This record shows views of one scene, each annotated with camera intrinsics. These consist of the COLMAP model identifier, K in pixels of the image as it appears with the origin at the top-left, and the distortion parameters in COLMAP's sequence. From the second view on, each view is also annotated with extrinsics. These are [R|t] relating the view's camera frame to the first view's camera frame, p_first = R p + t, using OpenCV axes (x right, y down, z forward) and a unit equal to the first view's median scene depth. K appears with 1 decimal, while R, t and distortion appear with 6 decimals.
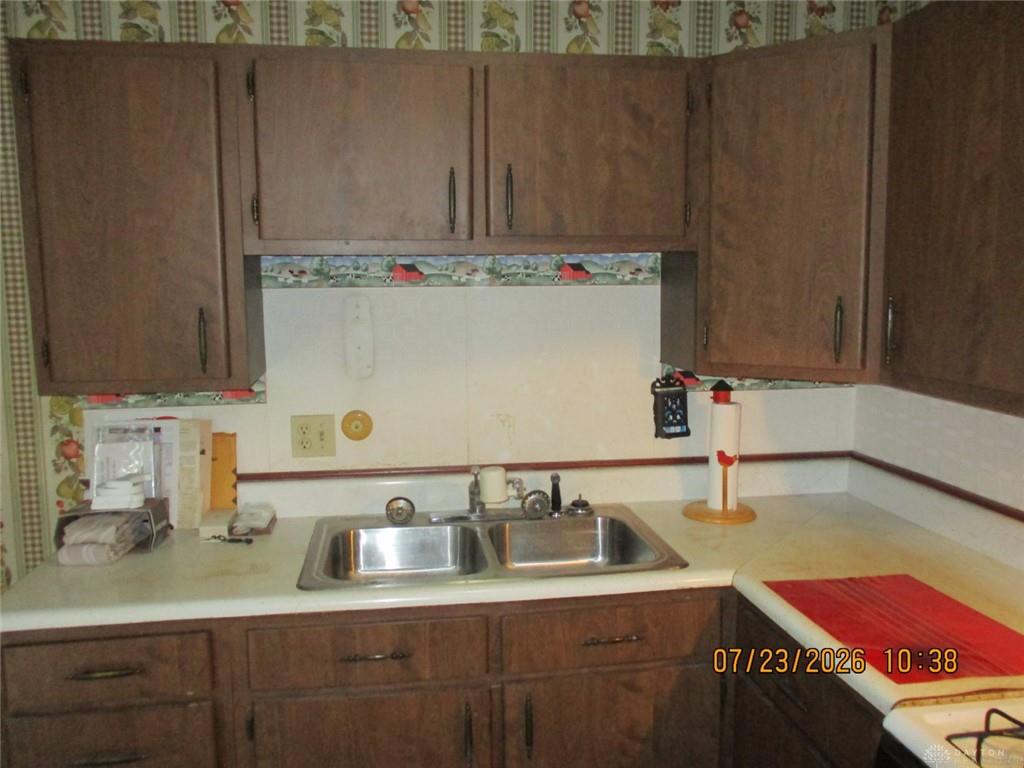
lens RADIAL K [[848.8, 0, 519.2], [0, 848.8, 378.7], [0, 0, 1]] dist [-0.036768, 0.035680]
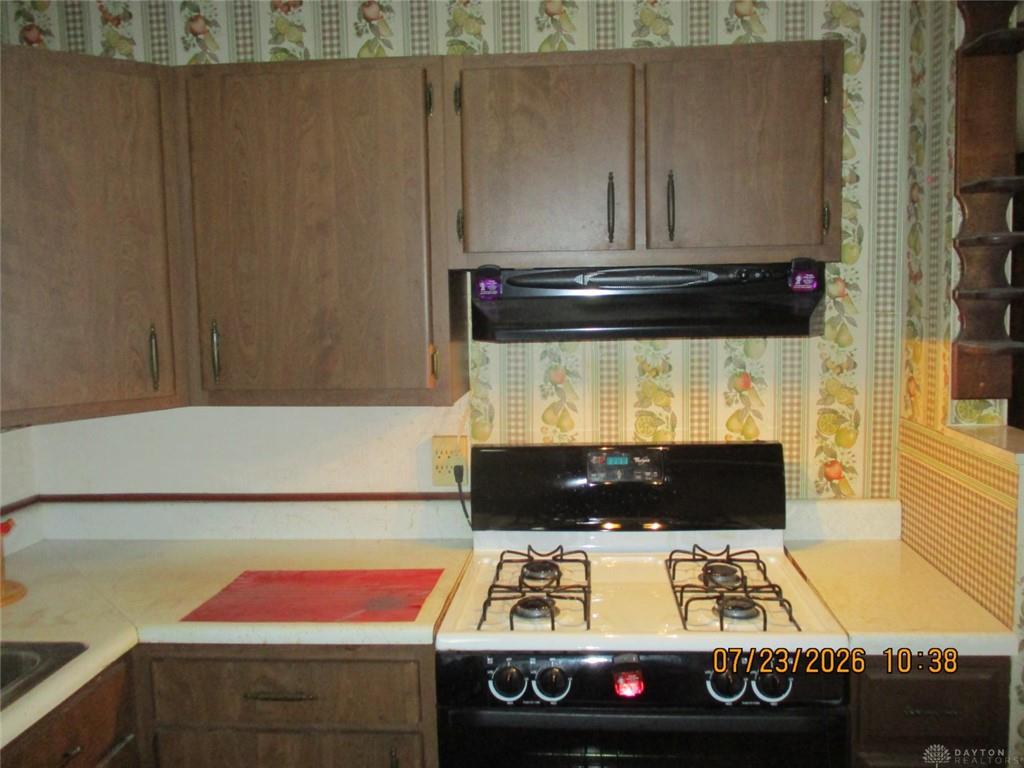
lens RADIAL K [[848.8, 0, 515.0], [0, 848.8, 383.6], [0, 0, 1]] dist [-0.036768, 0.035680]
pose [[0.235603, -0.099016, 0.966792, -0.409958], [0.129365, 0.989139, 0.069779, -0.035119], [-0.963201, 0.108629, 0.245853, 0.290037]]
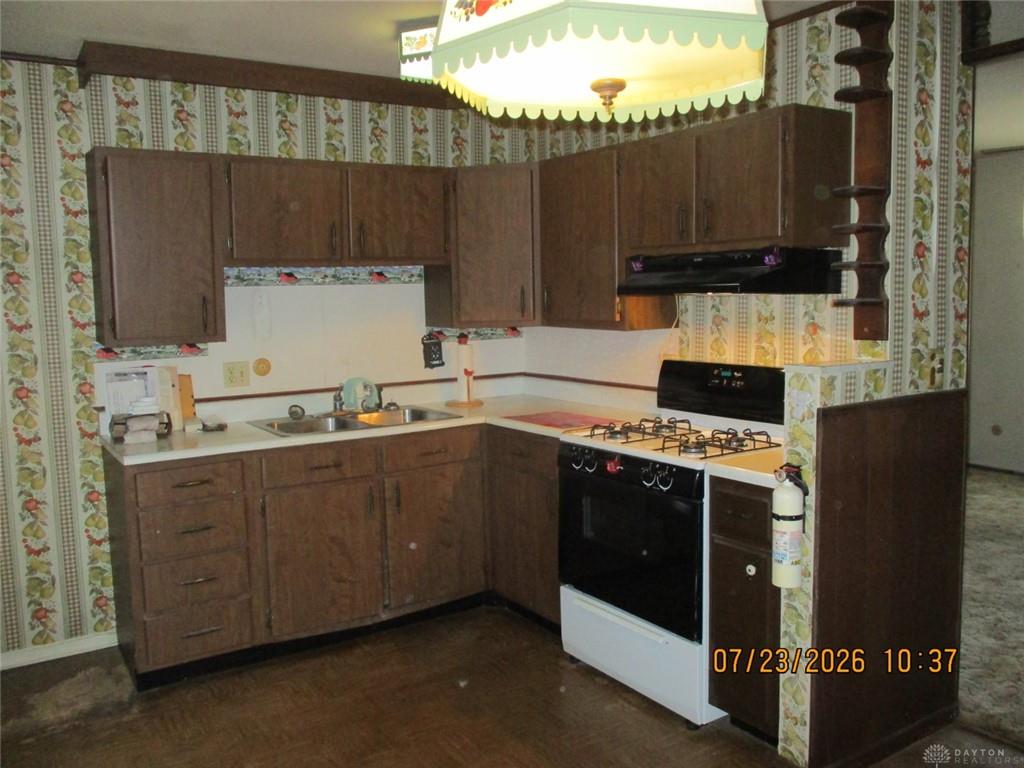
lens RADIAL K [[848.8, 0, 504.6], [0, 848.8, 384.0], [0, 0, 1]] dist [-0.036768, 0.035680]
pose [[0.915545, -0.054821, 0.398462, -0.441155], [0.059550, 0.998225, 0.000511, 0.122008], [-0.397783, 0.023261, 0.917185, -0.785400]]
